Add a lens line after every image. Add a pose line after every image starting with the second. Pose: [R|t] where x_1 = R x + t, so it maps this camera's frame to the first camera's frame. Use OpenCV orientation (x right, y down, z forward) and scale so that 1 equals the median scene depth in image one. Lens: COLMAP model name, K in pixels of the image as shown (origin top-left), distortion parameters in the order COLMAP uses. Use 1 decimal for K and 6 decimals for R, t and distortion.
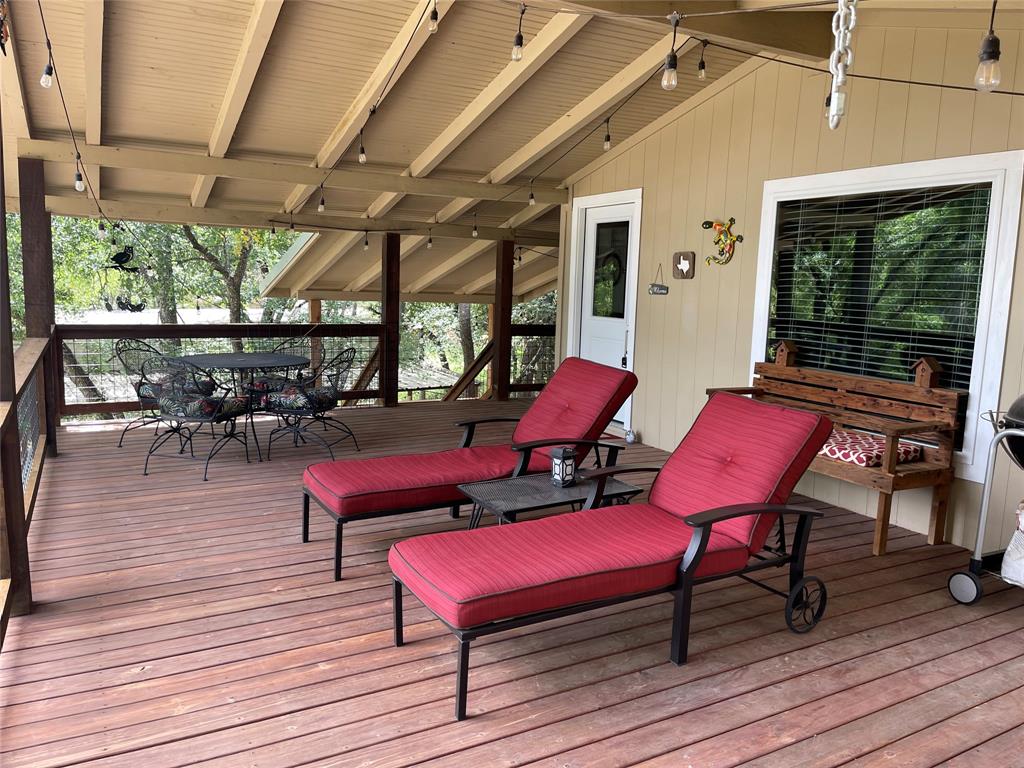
lens RADIAL K [[750.7, 0, 480.8], [0, 750.7, 386.3], [0, 0, 1]] dist [0.053374, -0.104185]
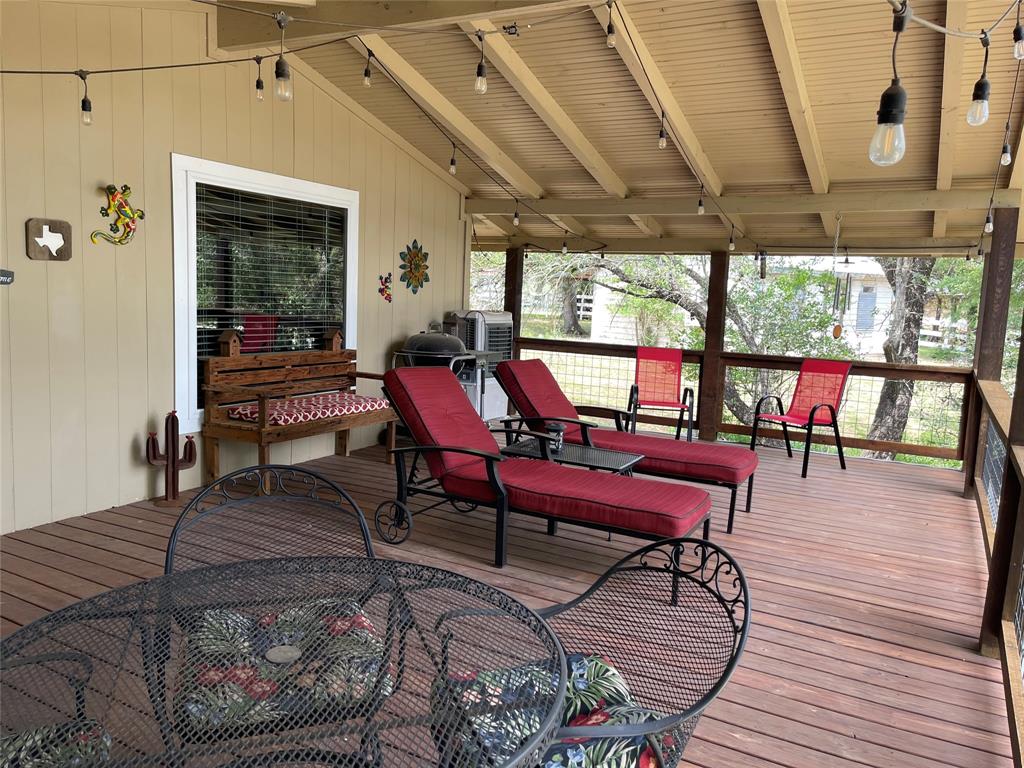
lens RADIAL K [[773.5, 0, 518.7], [0, 773.5, 390.3], [0, 0, 1]] dist [0.086381, -0.118770]
pose [[-0.562986, -0.161806, 0.810472, -0.568278], [0.055383, 0.971057, 0.232337, -0.176368], [-0.824609, 0.175688, -0.537730, 1.096335]]
